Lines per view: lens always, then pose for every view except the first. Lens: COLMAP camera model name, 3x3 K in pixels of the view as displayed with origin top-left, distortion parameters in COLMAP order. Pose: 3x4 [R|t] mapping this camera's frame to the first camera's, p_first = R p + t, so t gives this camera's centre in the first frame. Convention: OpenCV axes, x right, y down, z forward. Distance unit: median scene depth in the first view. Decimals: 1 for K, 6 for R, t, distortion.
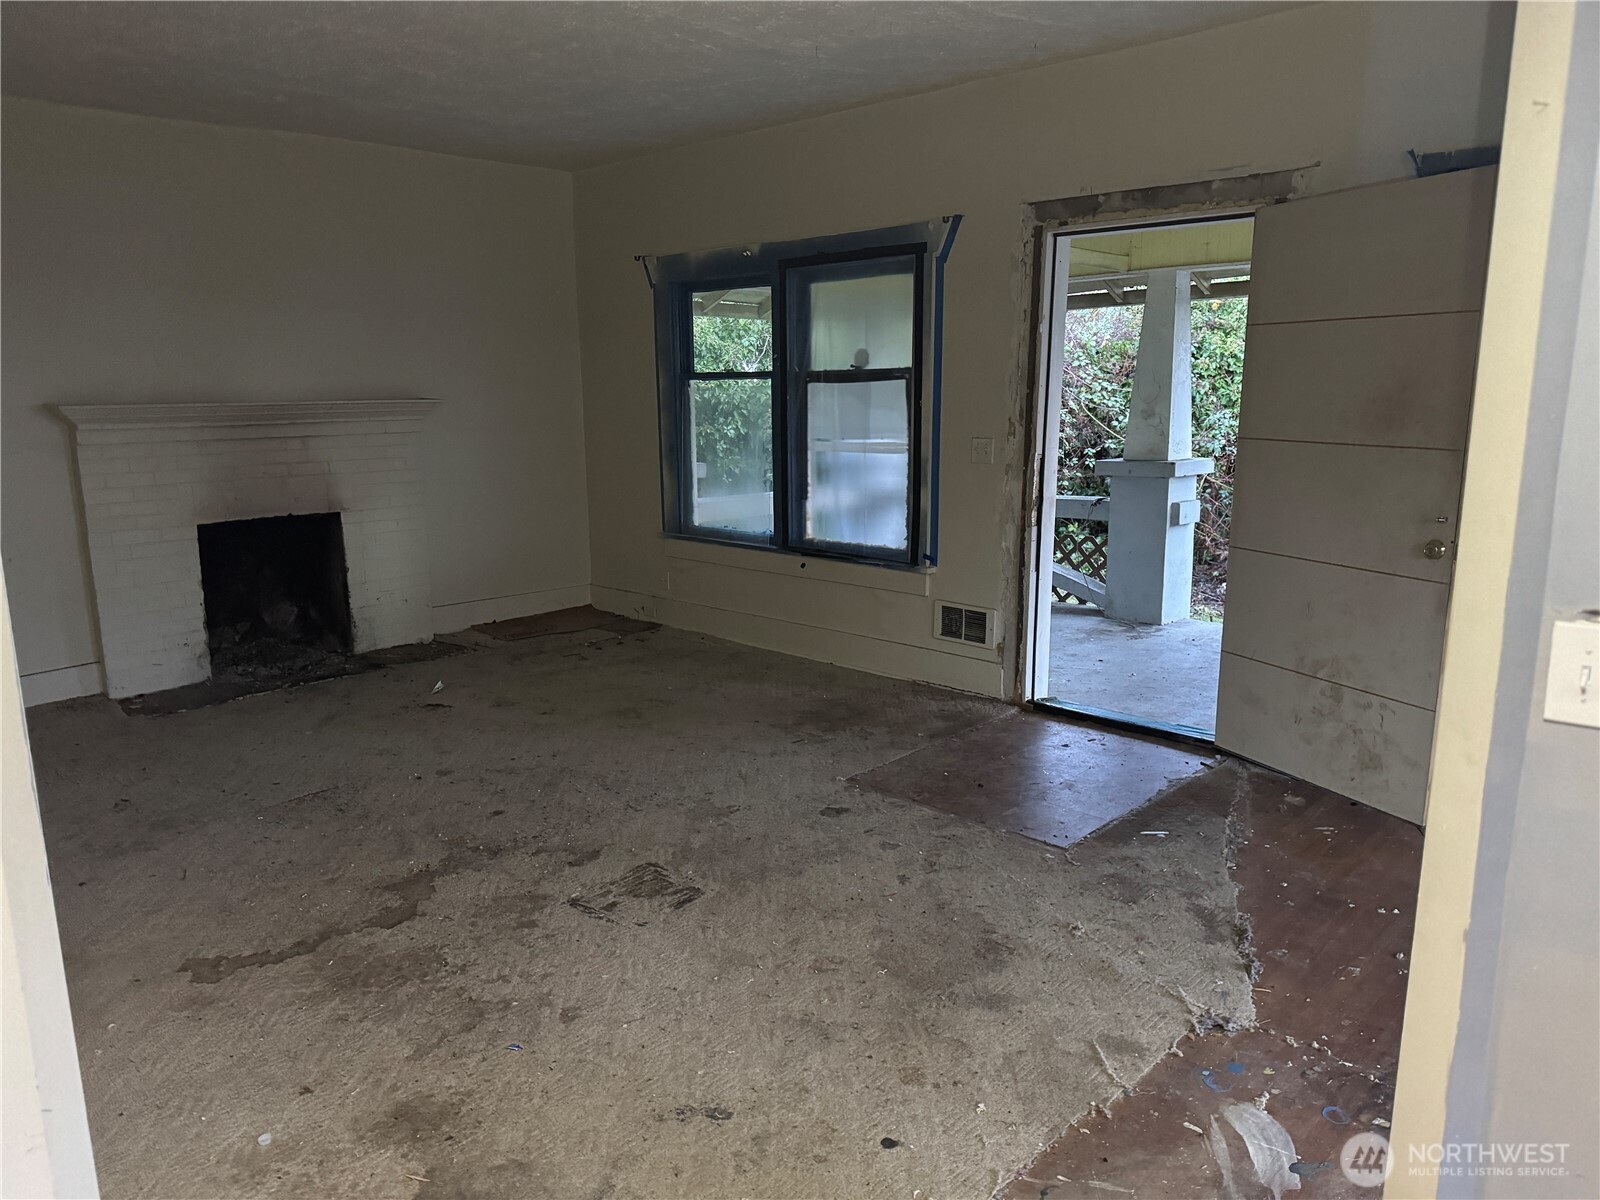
lens RADIAL K [[1100.4, 0, 794.4], [0, 1100.4, 608.7], [0, 0, 1]] dist [0.117744, -0.168849]
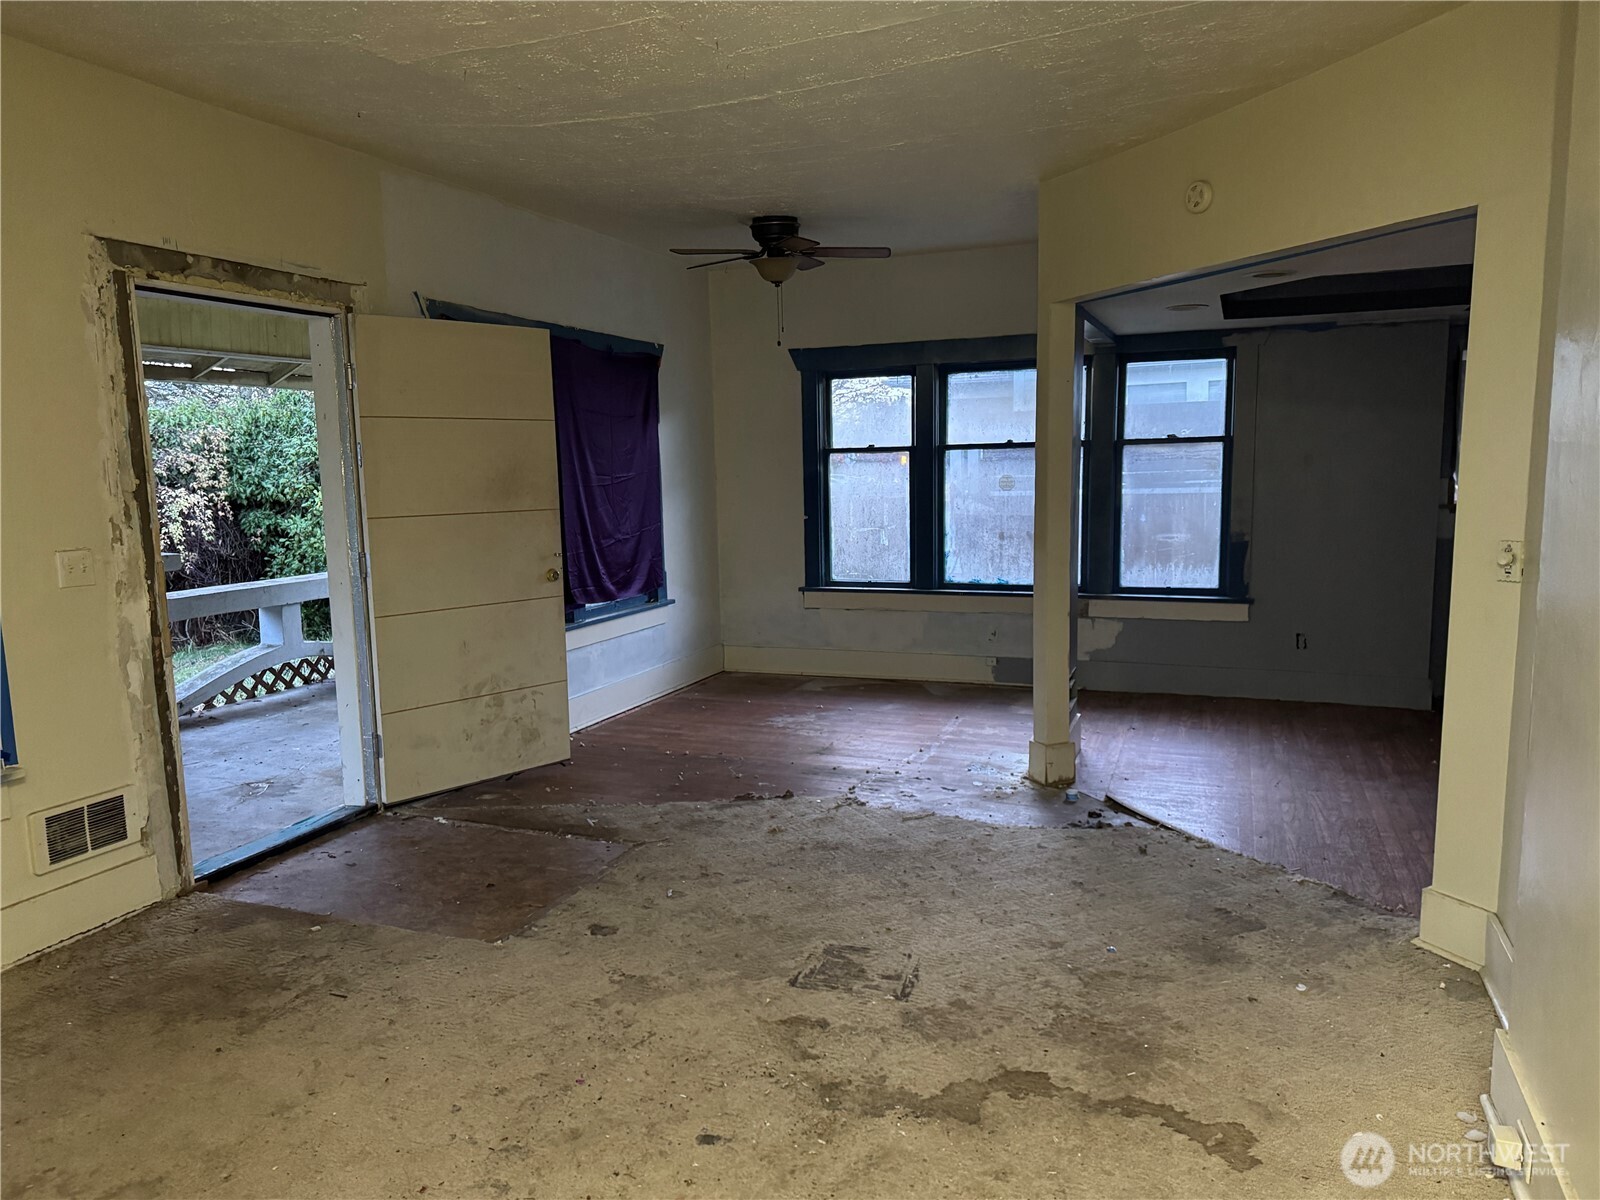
lens RADIAL K [[1112.2, 0, 804.7], [0, 1112.2, 604.4], [0, 0, 1]] dist [0.070025, -0.106102]
pose [[-0.384577, -0.111177, 0.916373, -0.921915], [0.204545, 0.957779, 0.202043, -0.244268], [-0.900145, 0.265141, -0.345599, 1.206733]]
